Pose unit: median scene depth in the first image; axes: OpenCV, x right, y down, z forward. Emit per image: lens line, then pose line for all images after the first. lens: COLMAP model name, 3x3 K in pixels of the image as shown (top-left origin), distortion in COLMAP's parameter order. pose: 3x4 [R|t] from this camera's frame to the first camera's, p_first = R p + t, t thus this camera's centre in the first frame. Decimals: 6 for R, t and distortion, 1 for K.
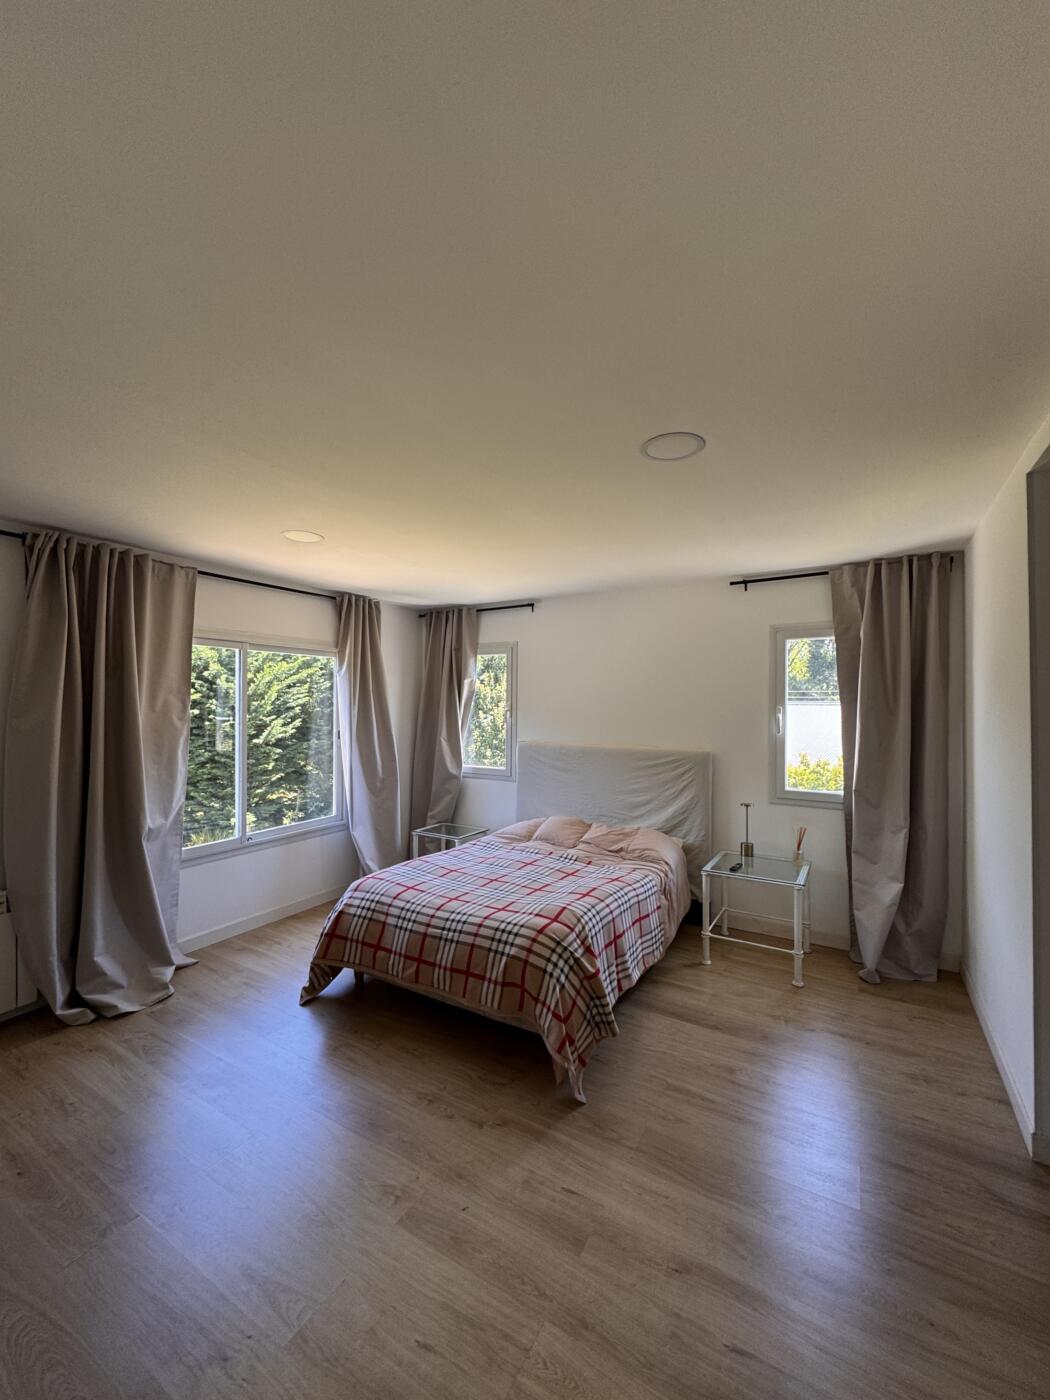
lens RADIAL K [[557.7, 0, 522.6], [0, 557.7, 699.8], [0, 0, 1]] dist [-0.003163, -0.000004]
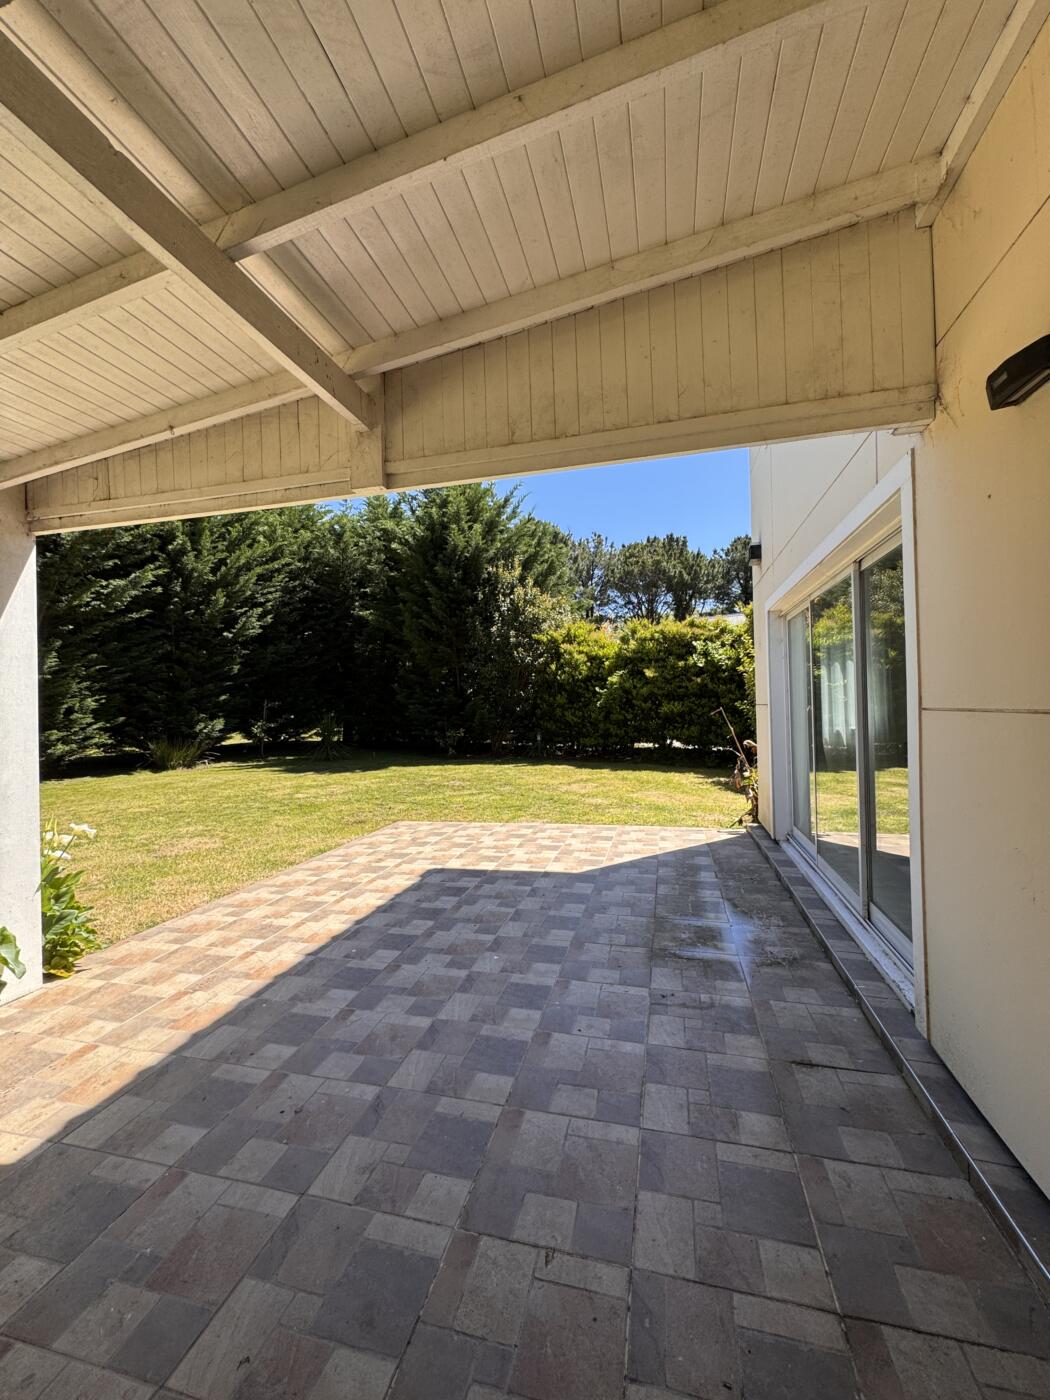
lens RADIAL K [[557.7, 0, 526.8], [0, 557.7, 701.0], [0, 0, 1]] dist [-0.003163, -0.000004]
pose [[0.957820, -0.023892, 0.286375, -0.290543], [0.021891, 0.999708, 0.010189, 0.184362], [-0.286535, -0.003490, 0.958063, 0.036310]]
